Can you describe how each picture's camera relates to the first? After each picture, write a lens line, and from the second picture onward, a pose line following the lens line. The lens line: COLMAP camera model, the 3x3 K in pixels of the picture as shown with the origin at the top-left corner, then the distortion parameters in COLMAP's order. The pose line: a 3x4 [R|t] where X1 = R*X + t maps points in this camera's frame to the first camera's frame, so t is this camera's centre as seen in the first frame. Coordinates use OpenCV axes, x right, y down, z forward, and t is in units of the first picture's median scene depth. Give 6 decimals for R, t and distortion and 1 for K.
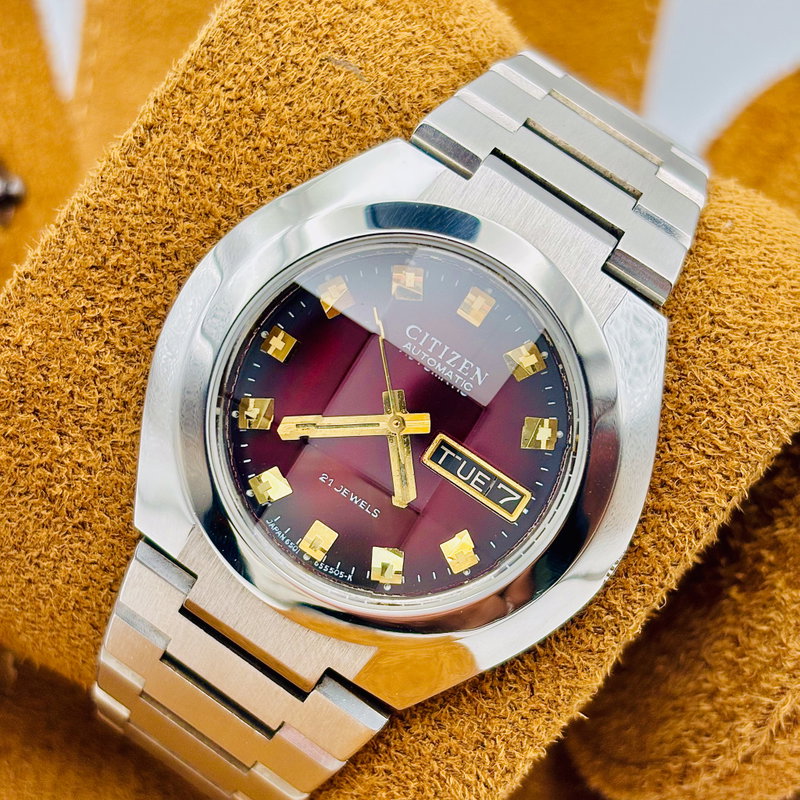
lens RADIAL K [[1749.3, 0, 367.0], [0, 1749.3, 413.4], [0, 0, 1]] dist [0.216318, 0.000000]
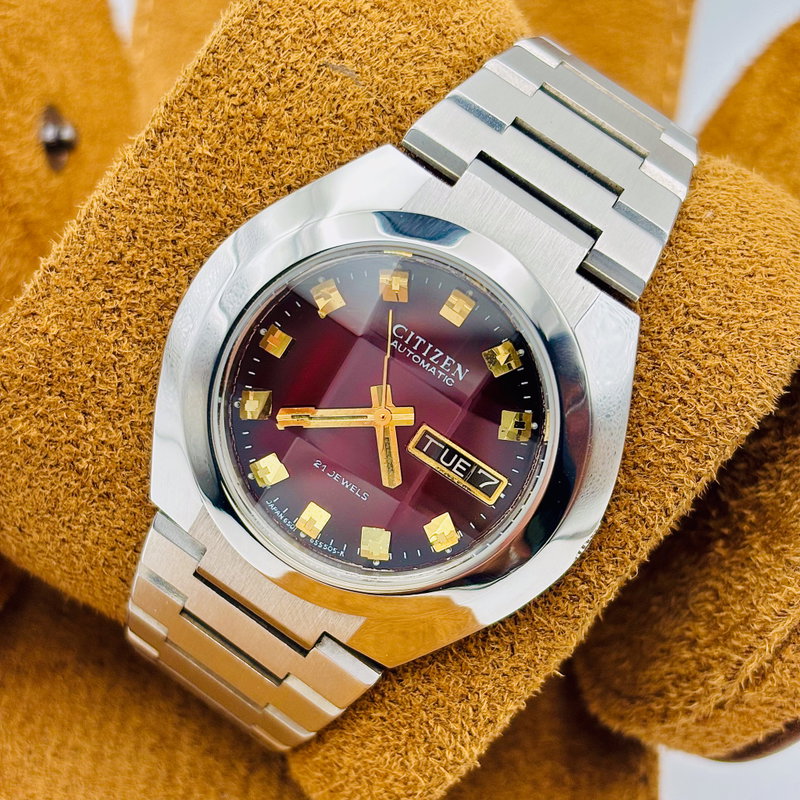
lens RADIAL K [[1749.3, 0, 362.9], [0, 1749.3, 425.2], [0, 0, 1]] dist [0.216318, 0.000000]
pose [[0.997192, 0.007229, -0.074532, 0.081168], [0.001397, 0.993359, 0.115046, -0.107974], [0.074868, -0.114827, 0.990560, -0.074558]]
